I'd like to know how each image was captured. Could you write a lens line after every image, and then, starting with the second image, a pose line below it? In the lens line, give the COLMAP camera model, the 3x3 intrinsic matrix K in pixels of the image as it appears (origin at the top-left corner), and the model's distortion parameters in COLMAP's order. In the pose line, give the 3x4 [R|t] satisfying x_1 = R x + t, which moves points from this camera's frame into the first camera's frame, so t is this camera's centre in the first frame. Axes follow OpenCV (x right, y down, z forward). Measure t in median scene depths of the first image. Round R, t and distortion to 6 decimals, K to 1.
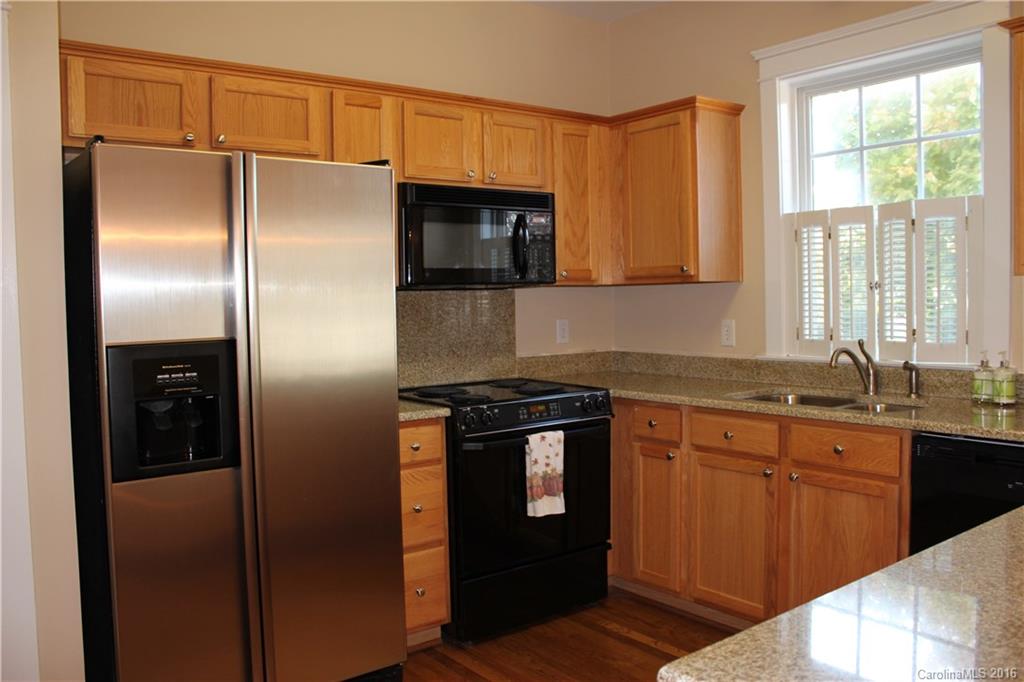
lens RADIAL K [[848.6, 0, 512.0], [0, 848.6, 341.0], [0, 0, 1]] dist [-0.171456, 0.143436]
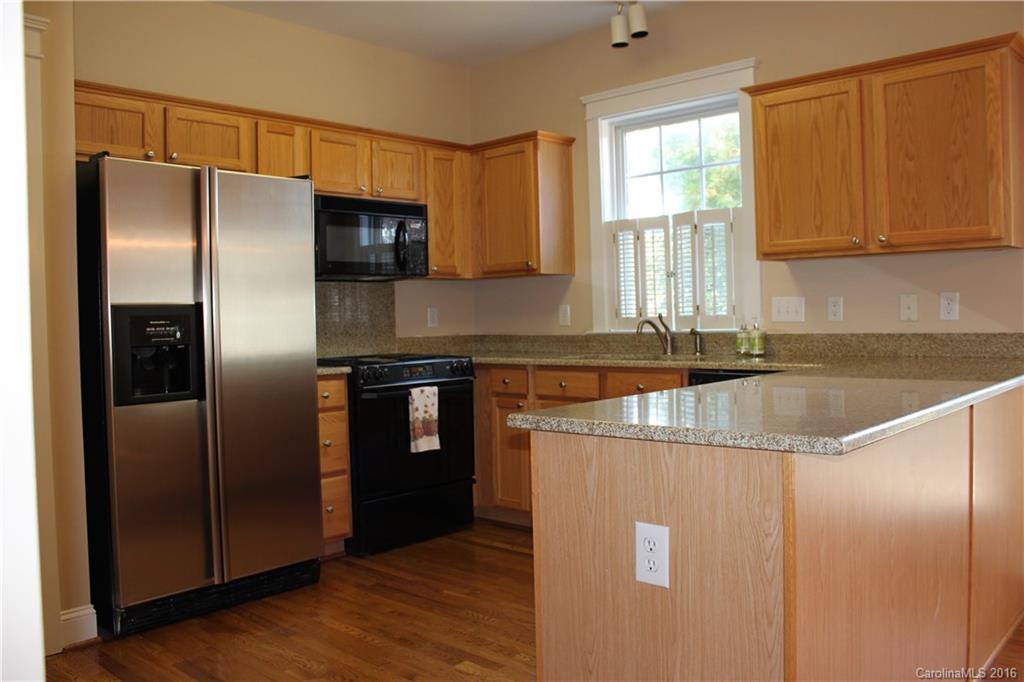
lens RADIAL K [[848.6, 0, 512.0], [0, 848.6, 341.0], [0, 0, 1]] dist [-0.171456, 0.143436]
pose [[0.985571, -0.008628, 0.169044, -0.045026], [0.013186, 0.999579, -0.025861, 0.071533], [-0.168749, 0.027717, 0.985269, -0.294960]]
